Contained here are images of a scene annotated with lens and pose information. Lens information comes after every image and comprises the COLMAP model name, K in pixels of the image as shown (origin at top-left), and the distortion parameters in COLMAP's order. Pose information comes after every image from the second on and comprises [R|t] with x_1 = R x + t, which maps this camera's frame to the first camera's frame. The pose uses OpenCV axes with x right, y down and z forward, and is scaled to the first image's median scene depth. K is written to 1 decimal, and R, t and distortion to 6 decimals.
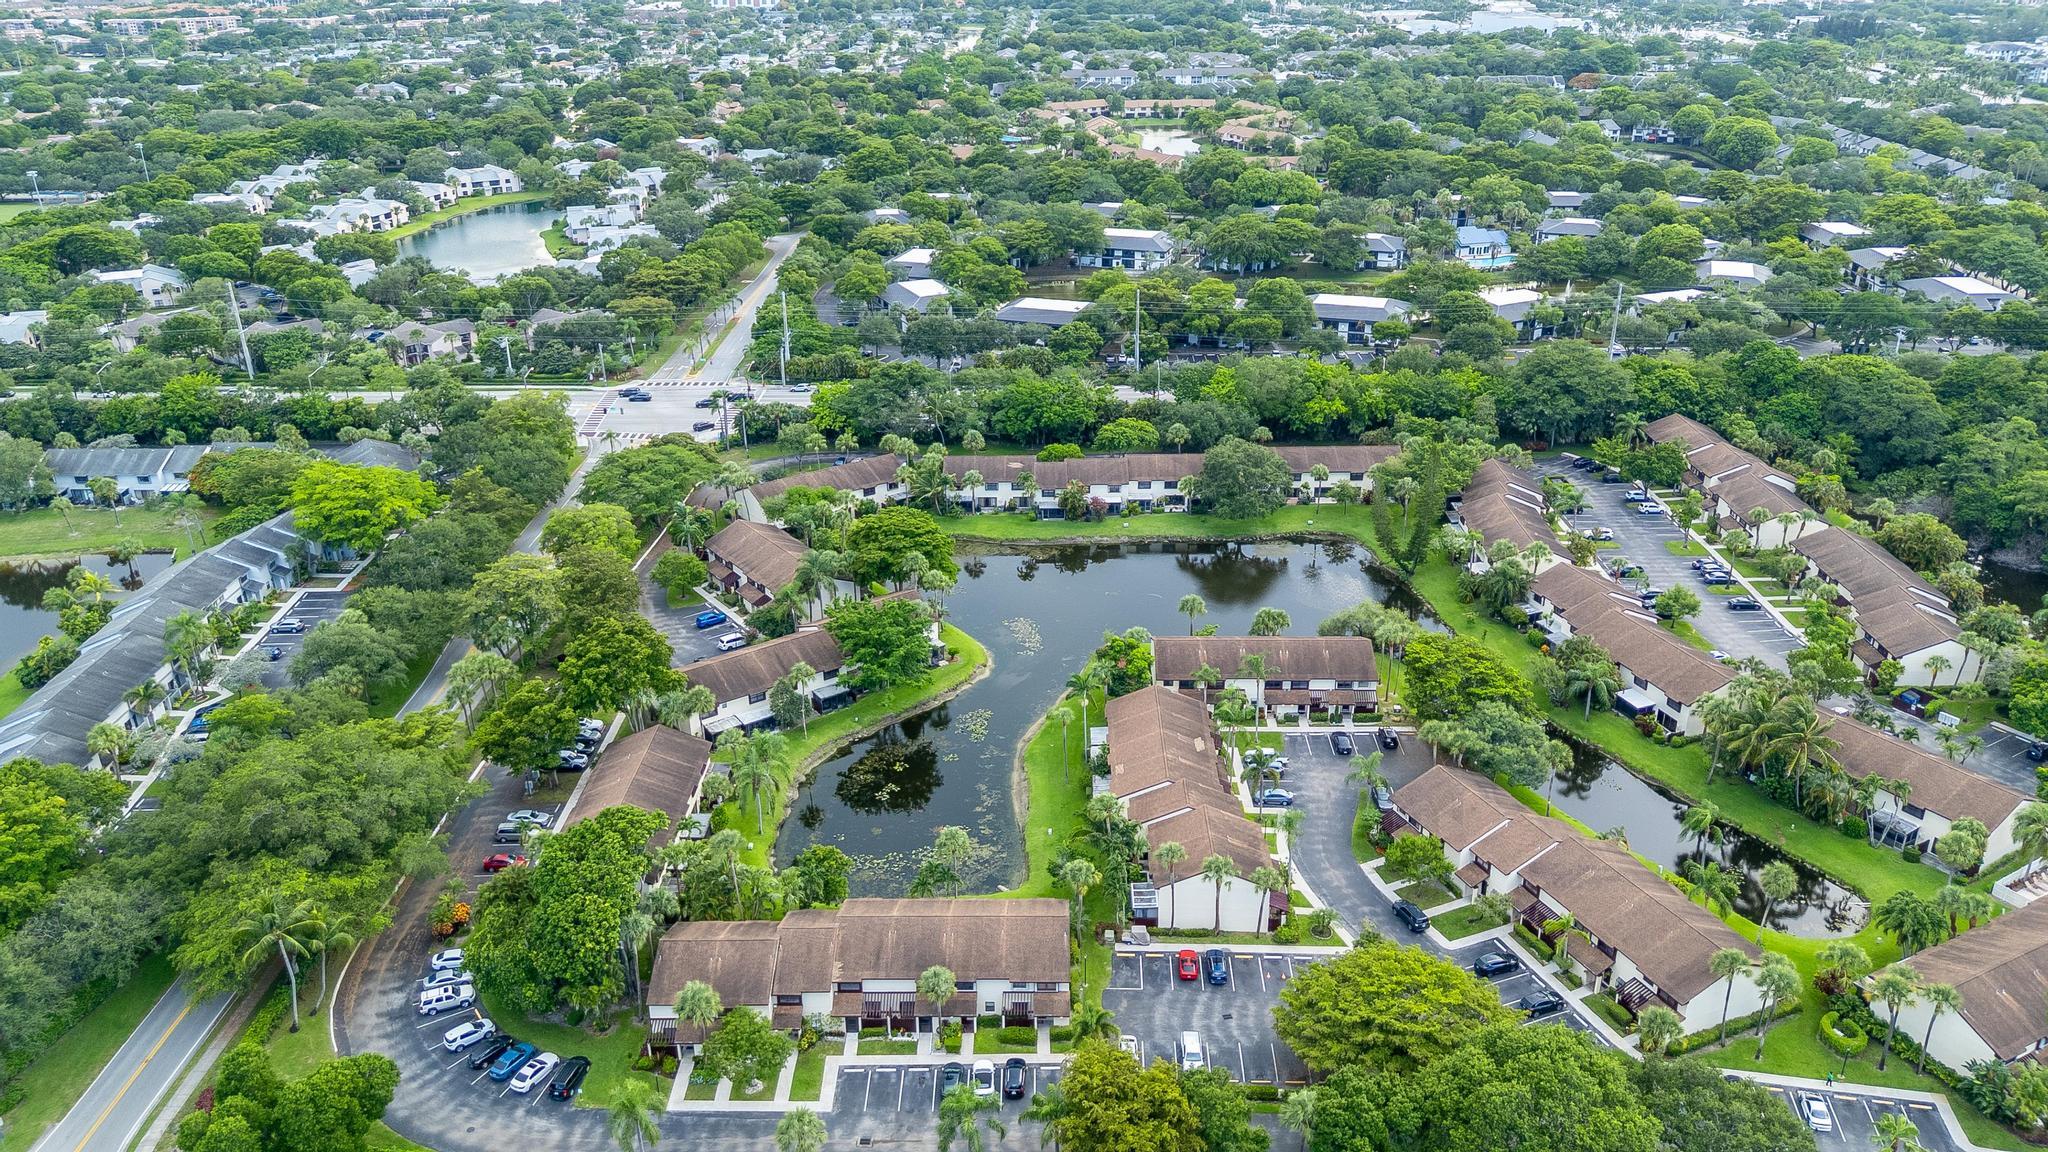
lens RADIAL K [[1518.4, 0, 1024.0], [0, 1518.4, 576.0], [0, 0, 1]] dist [0.055102, -0.050975]
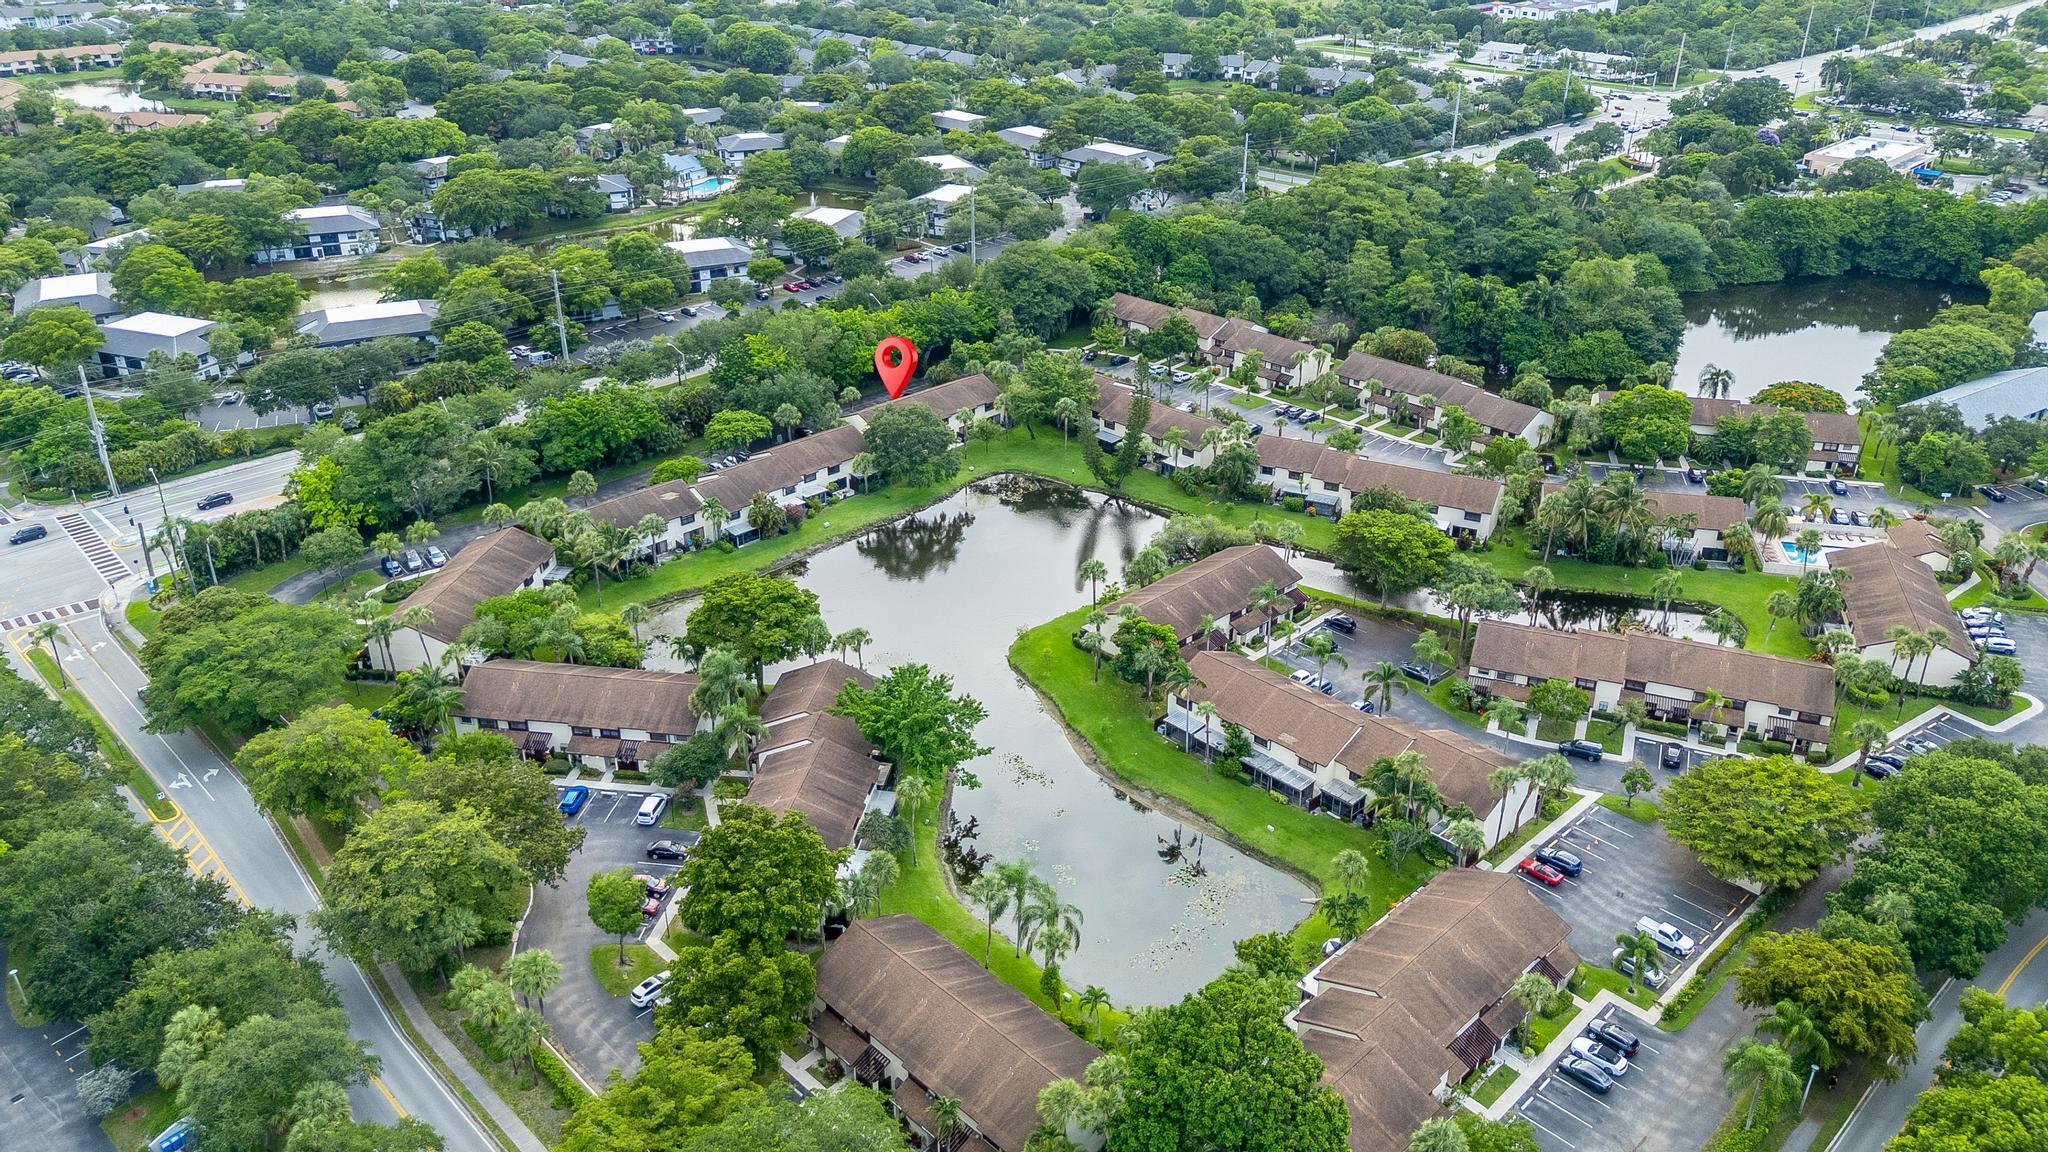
lens RADIAL K [[1518.4, 0, 1024.0], [0, 1518.4, 576.0], [0, 0, 1]] dist [0.055102, -0.050975]
pose [[0.701015, -0.307627, 0.643385, -0.389592], [0.274555, 0.949056, 0.154633, -0.099664], [-0.658178, 0.068244, 0.749763, 0.233872]]
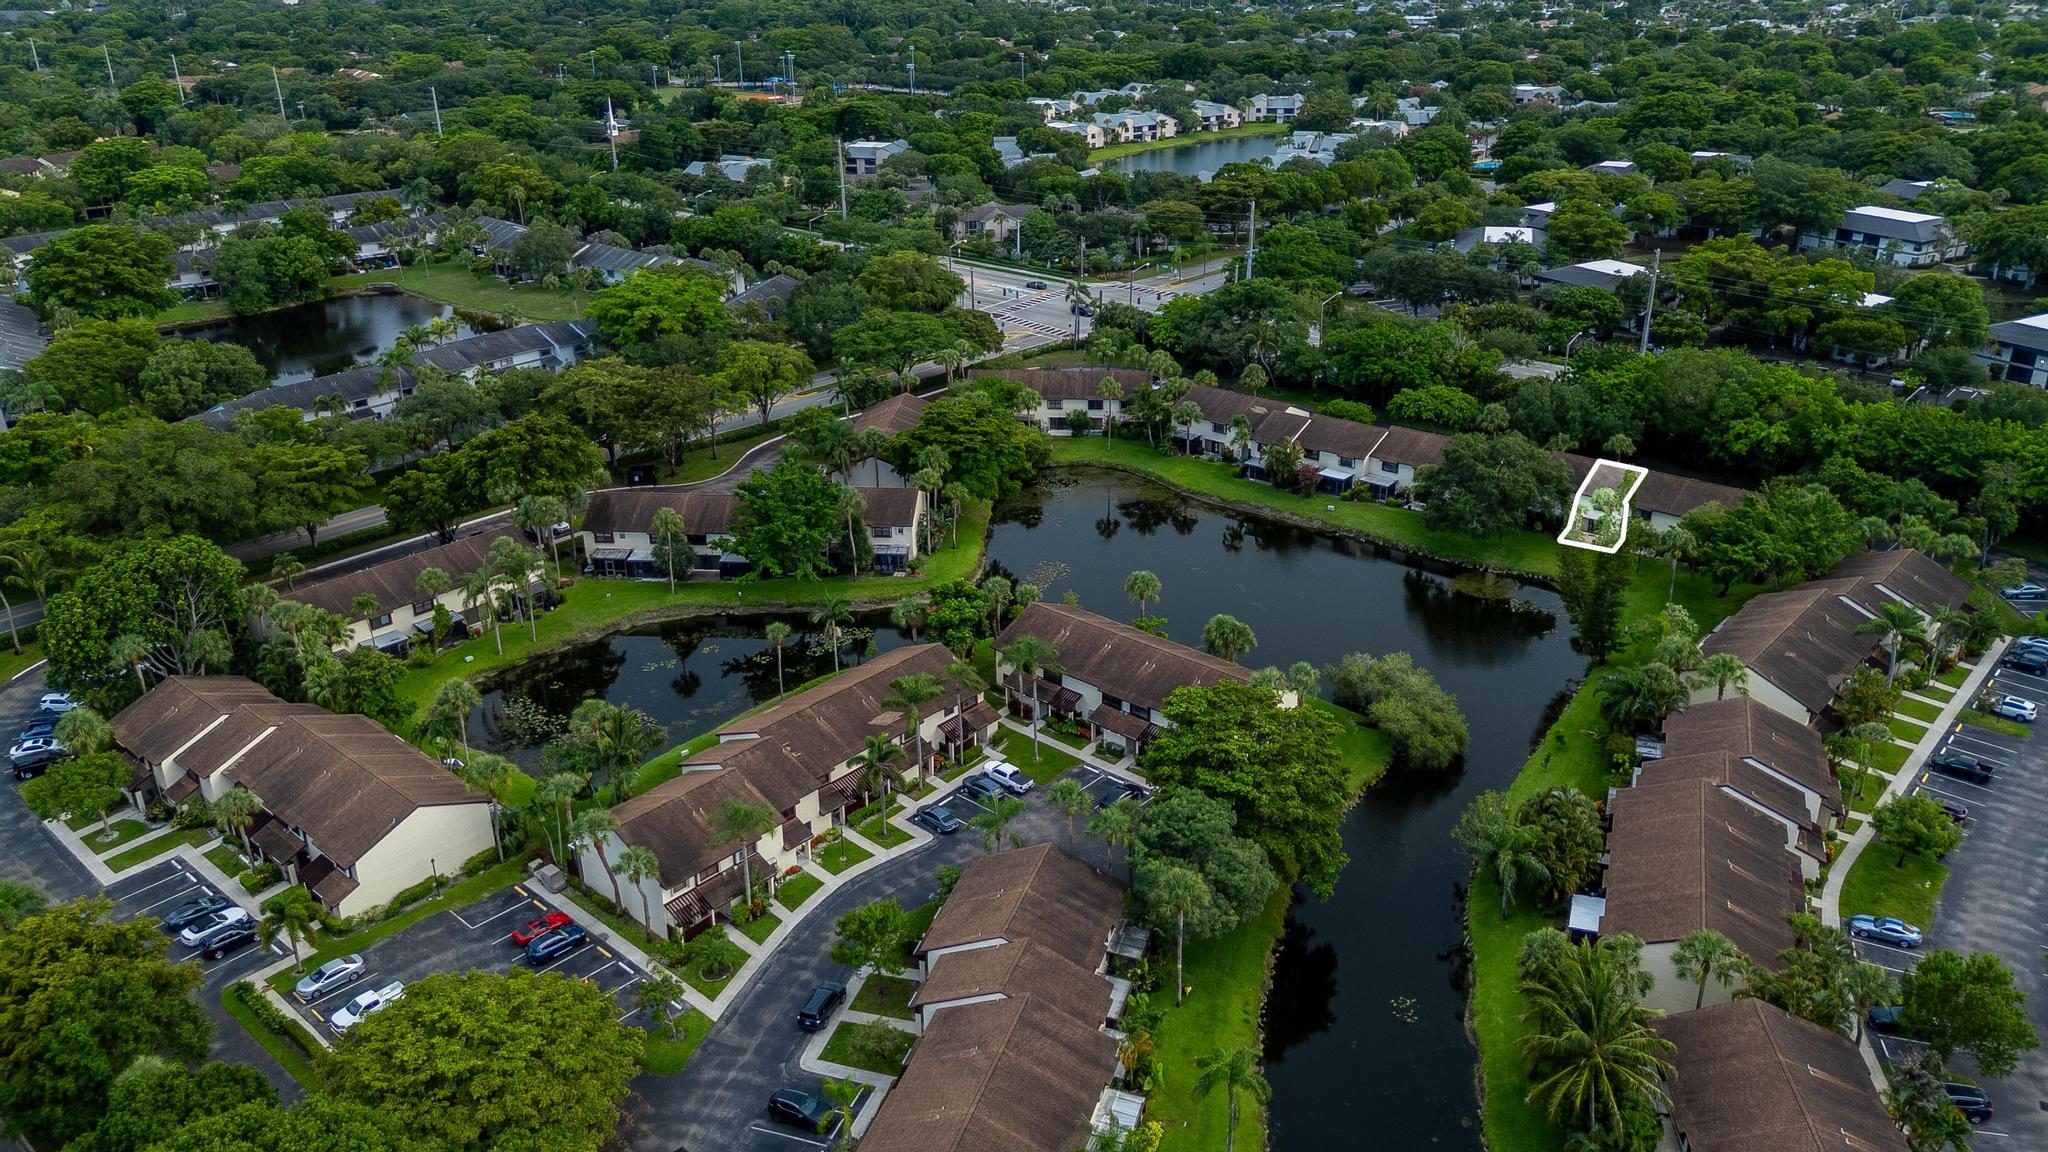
lens RADIAL K [[1518.4, 0, 1024.0], [0, 1518.4, 576.0], [0, 0, 1]] dist [0.055102, -0.050975]
pose [[0.754265, 0.260951, -0.602486, 0.378382], [-0.259413, 0.961408, 0.091644, -0.027807], [0.603149, 0.087169, 0.792851, 0.274025]]
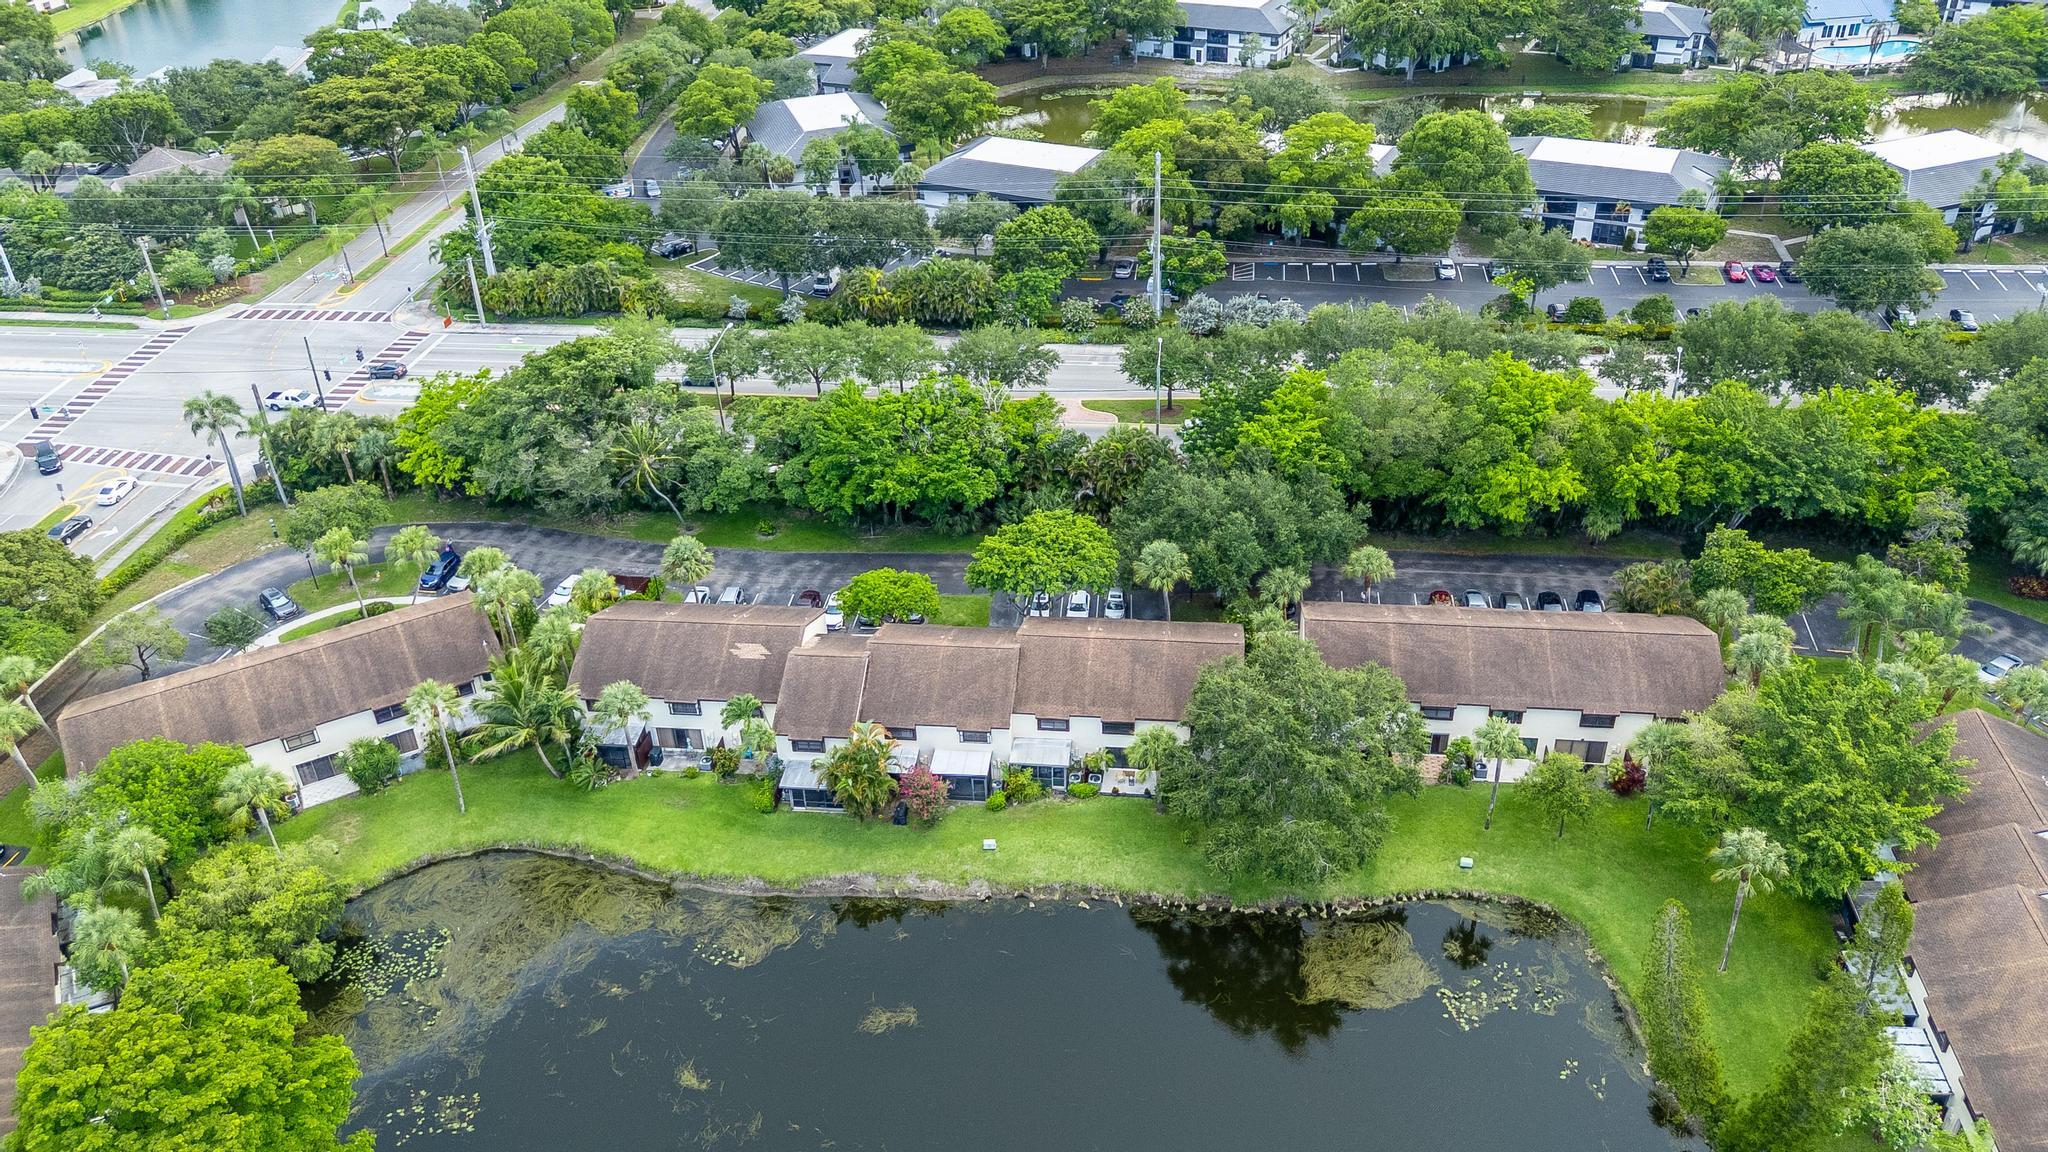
lens RADIAL K [[1577.2, 0, 1024.0], [0, 1577.2, 576.0], [0, 0, 1]] dist [0.030926, 0.002055]
pose [[0.993197, 0.043224, -0.108125, 0.106155], [-0.026152, 0.987632, 0.154591, -0.150120], [0.113470, -0.150712, 0.982044, 0.546189]]
